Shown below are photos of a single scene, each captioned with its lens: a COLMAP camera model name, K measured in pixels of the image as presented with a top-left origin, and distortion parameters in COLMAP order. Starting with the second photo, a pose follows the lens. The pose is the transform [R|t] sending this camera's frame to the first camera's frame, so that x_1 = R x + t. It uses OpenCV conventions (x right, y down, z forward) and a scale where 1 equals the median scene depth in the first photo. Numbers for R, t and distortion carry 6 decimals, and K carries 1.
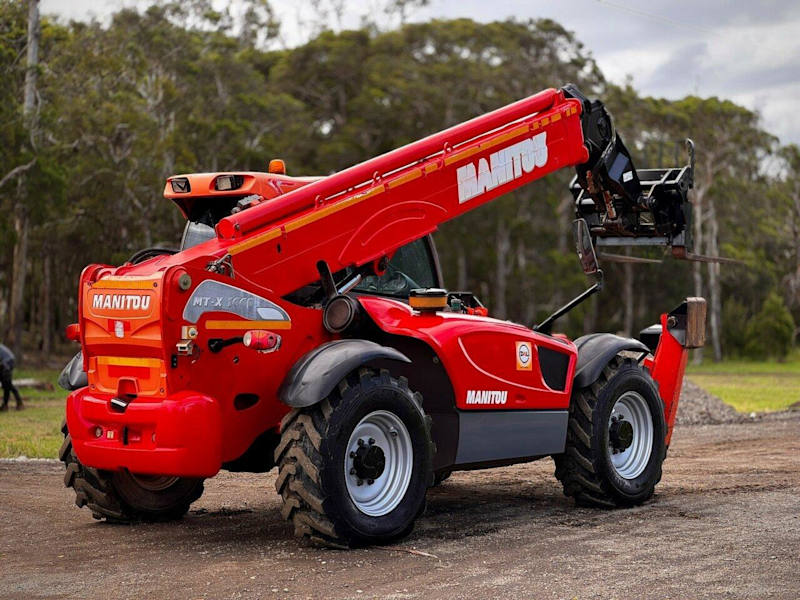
lens RADIAL K [[1806.6, 0, 400.8], [0, 1806.6, 302.5], [0, 0, 1]] dist [0.109680, 0.000000]
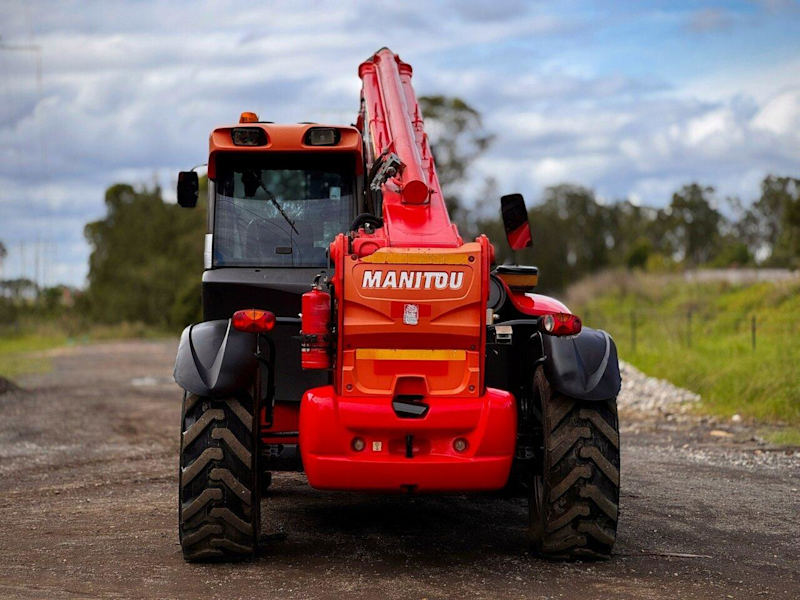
lens RADIAL K [[1806.6, 0, 400.1], [0, 1806.6, 351.8], [0, 0, 1]] dist [0.109680, 0.000000]
pose [[0.761503, -0.028424, 0.647538, -0.675662], [0.006749, 0.999332, 0.035929, 0.002560], [-0.648126, -0.022990, 0.761186, 0.392125]]
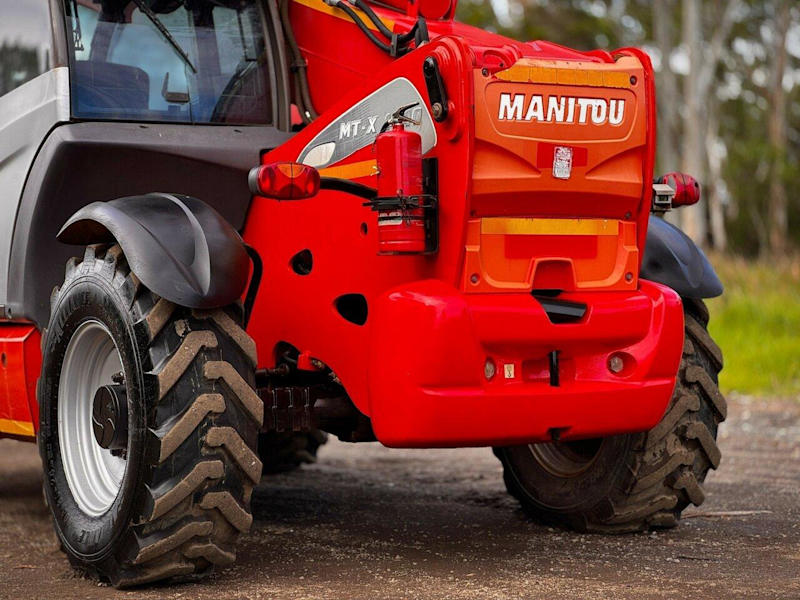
lens RADIAL K [[1806.6, 0, 401.8], [0, 1806.6, 298.2], [0, 0, 1]] dist [0.109680, 0.000000]
pose [[0.362536, -0.021940, 0.931712, -0.654042], [0.032037, 0.999425, 0.011069, 0.046221], [-0.931419, 0.025836, 0.363030, 0.852757]]
